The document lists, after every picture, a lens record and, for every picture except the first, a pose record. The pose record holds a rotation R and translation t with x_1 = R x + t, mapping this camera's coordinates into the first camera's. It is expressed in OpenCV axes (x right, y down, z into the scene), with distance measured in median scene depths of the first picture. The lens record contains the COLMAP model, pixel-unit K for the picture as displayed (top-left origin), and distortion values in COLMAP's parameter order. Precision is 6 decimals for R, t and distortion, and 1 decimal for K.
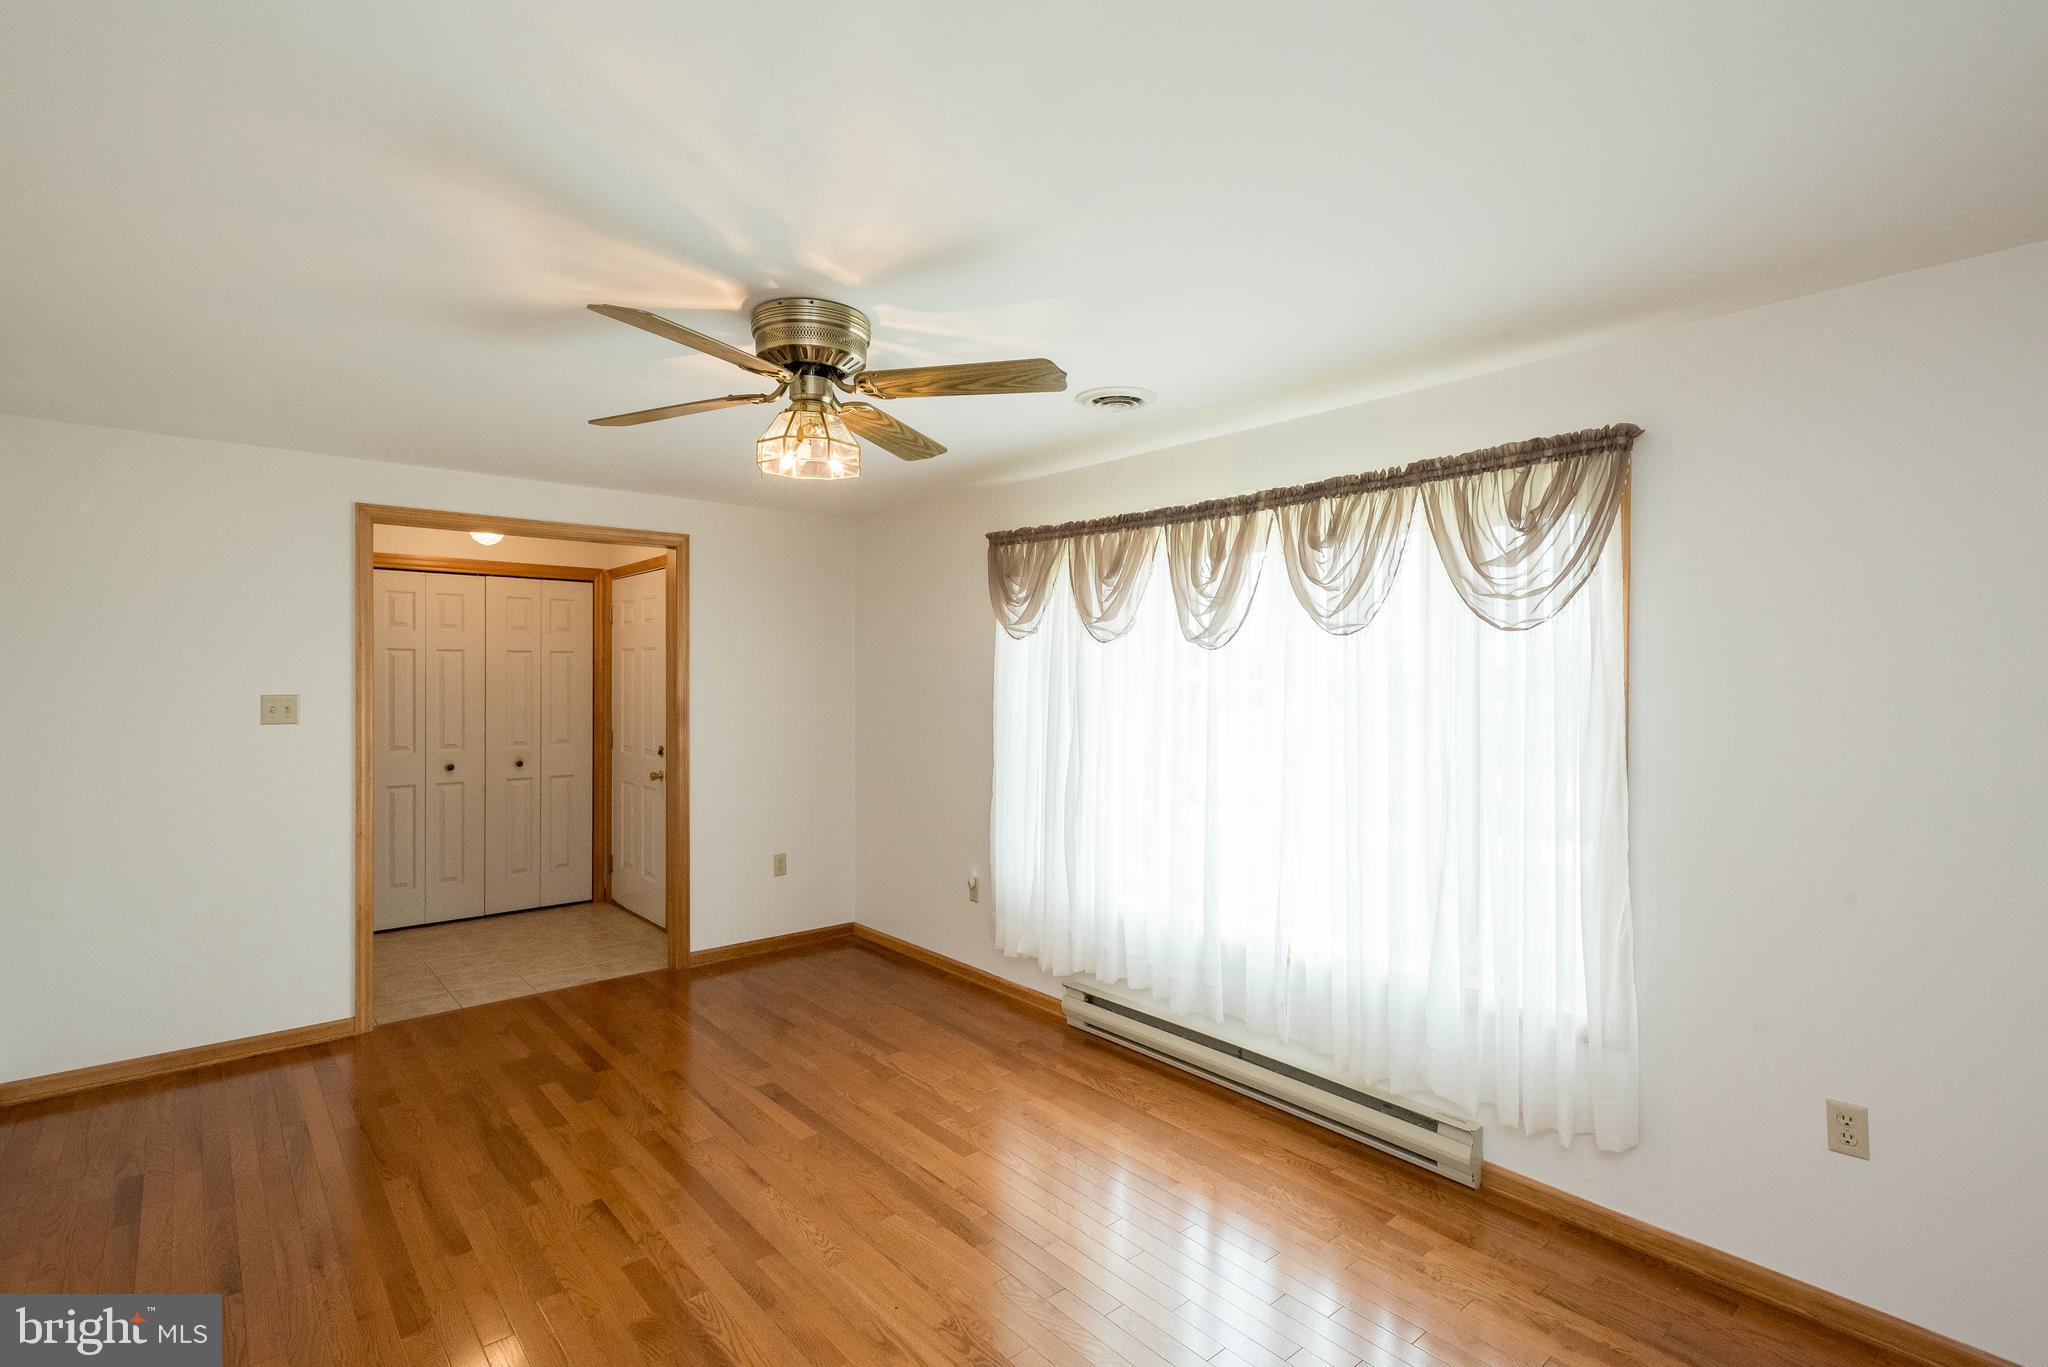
lens RADIAL K [[991.0, 0, 1035.5], [0, 991.0, 689.8], [0, 0, 1]] dist [0.004363, -0.001109]
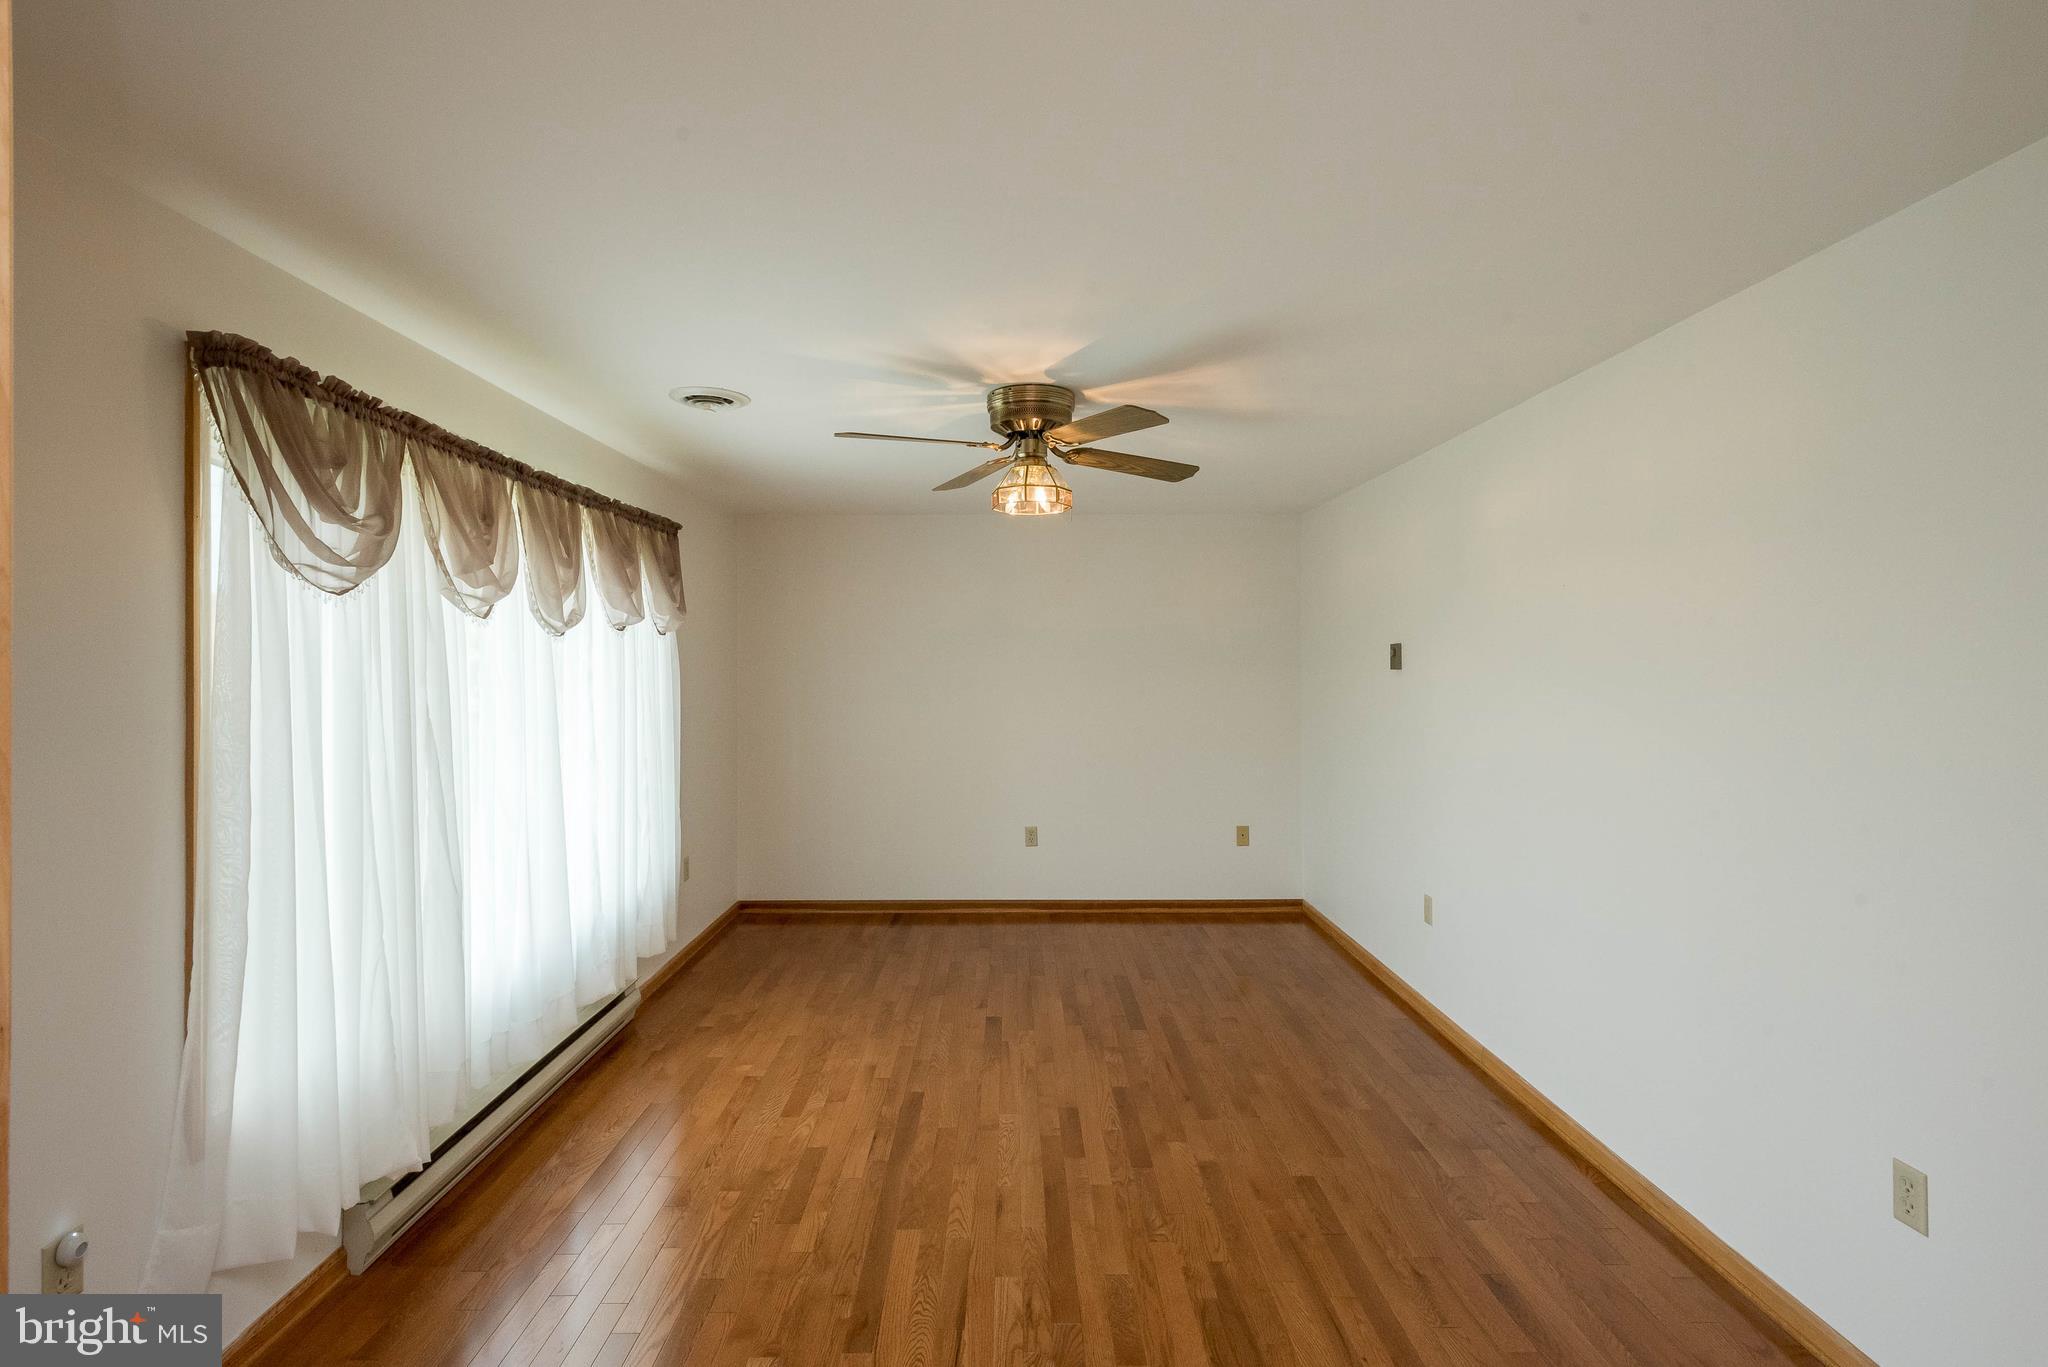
lens RADIAL K [[991.0, 0, 1029.6], [0, 991.0, 664.6], [0, 0, 1]] dist [0.004363, -0.001109]
pose [[-0.772790, -0.005949, 0.634634, -0.898638], [0.005977, 0.999843, 0.016651, -0.031339], [-0.634634, 0.016661, -0.772633, 1.709084]]
